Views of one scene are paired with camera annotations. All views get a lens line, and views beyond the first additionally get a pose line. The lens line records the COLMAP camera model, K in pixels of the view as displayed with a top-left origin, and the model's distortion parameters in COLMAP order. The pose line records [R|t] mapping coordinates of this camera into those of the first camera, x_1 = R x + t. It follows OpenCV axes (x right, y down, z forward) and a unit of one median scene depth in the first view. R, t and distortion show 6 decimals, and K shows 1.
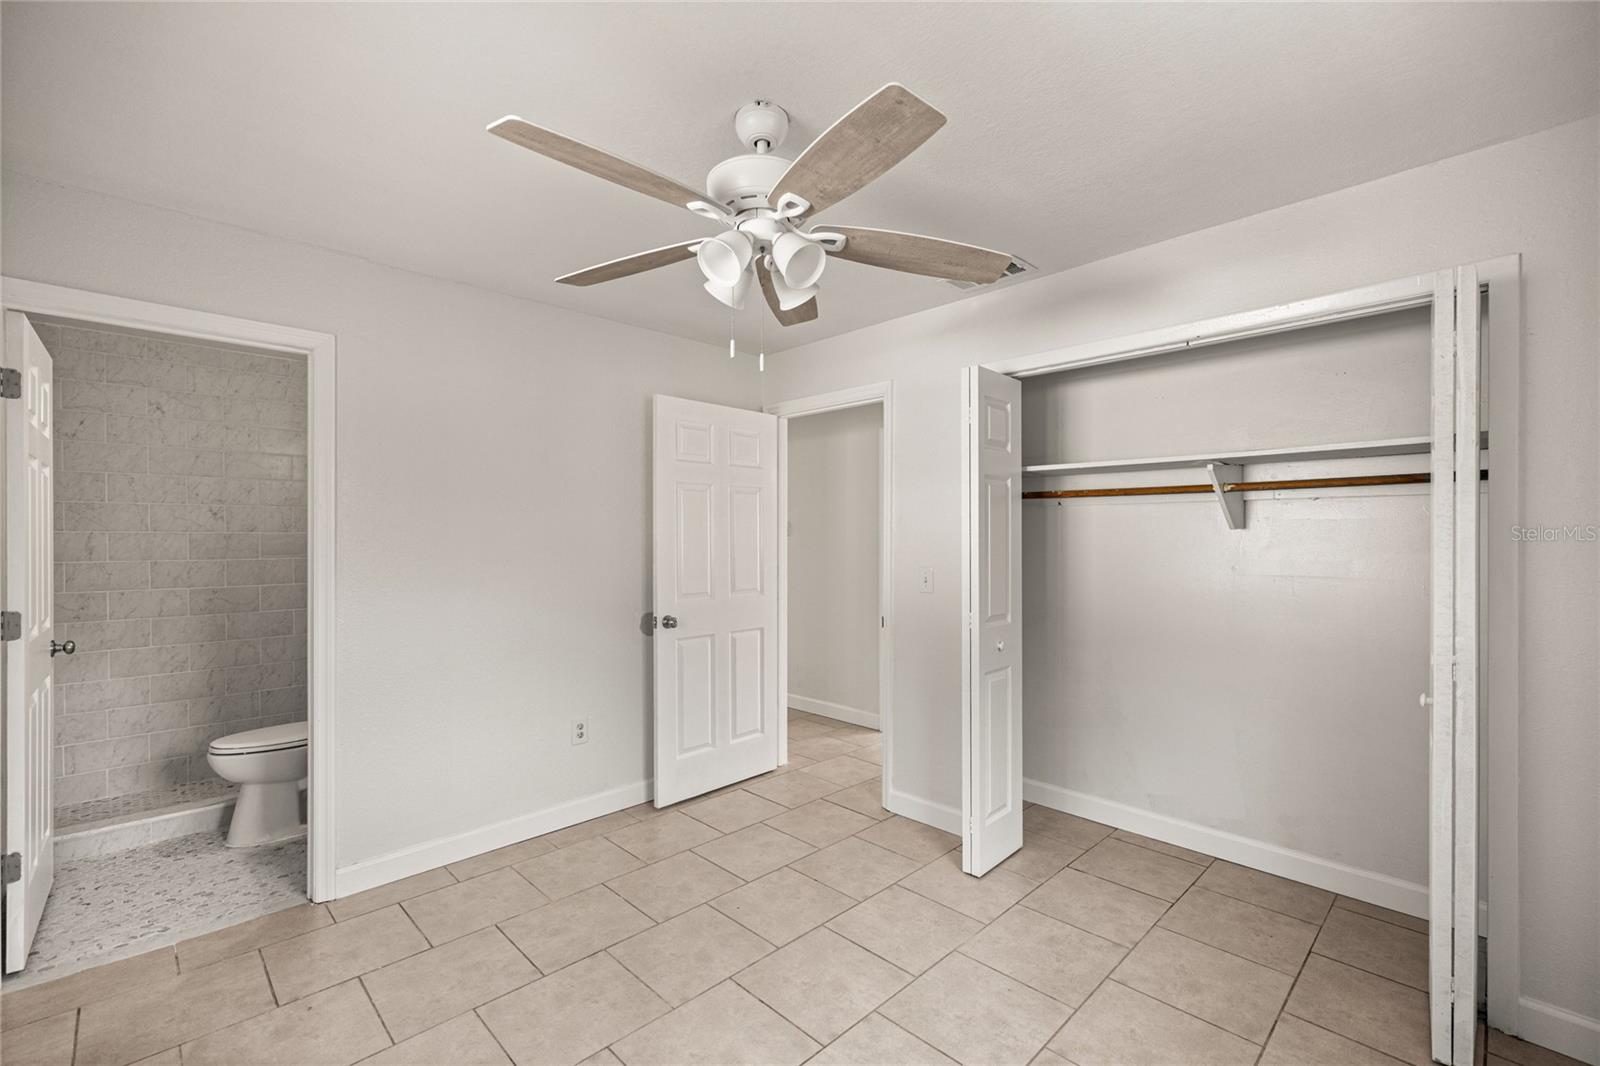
lens RADIAL K [[691.8, 0, 800.9], [0, 691.8, 535.5], [0, 0, 1]] dist [-0.001313, -0.000162]
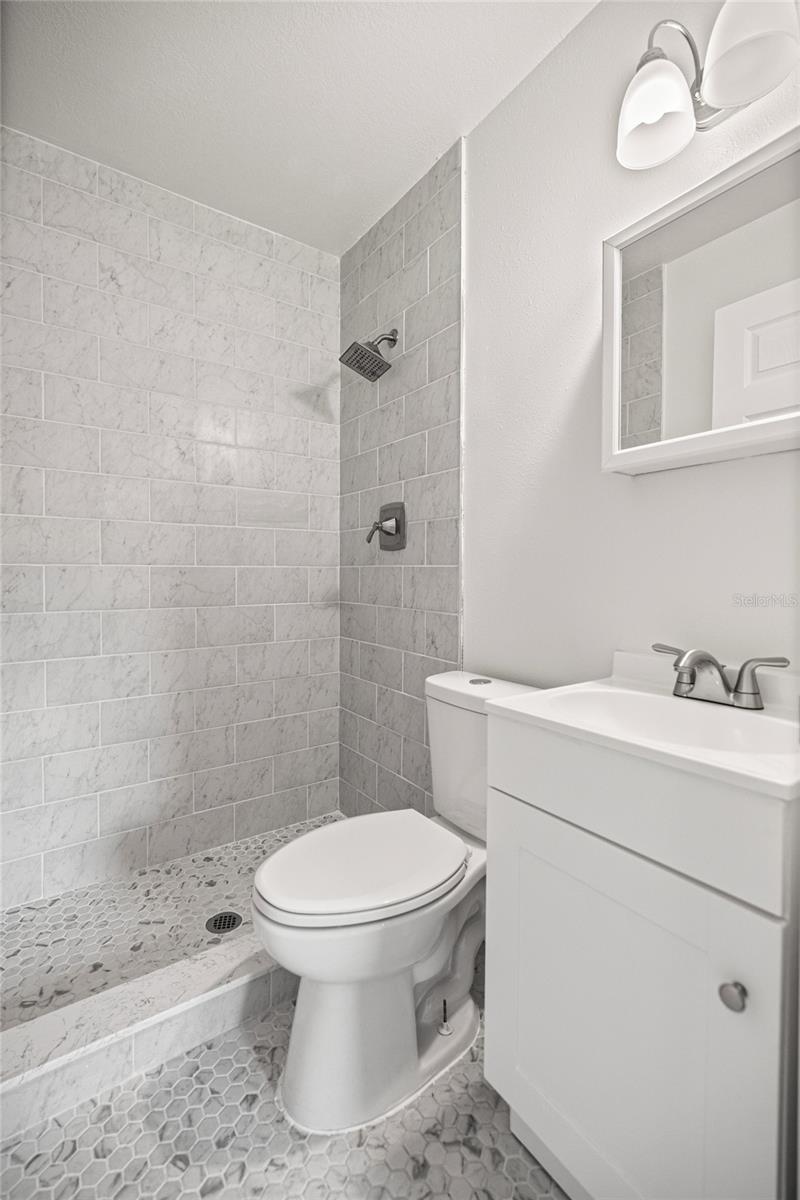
lens RADIAL K [[518.8, 0, 381.7], [0, 518.8, 571.9], [0, 0, 1]] dist [-0.001313, -0.000162]
pose [[0.984419, 0.005352, -0.175760, -0.598756], [-0.005056, 0.999985, 0.002133, 0.081197], [0.175769, -0.001211, 0.984431, 0.571966]]
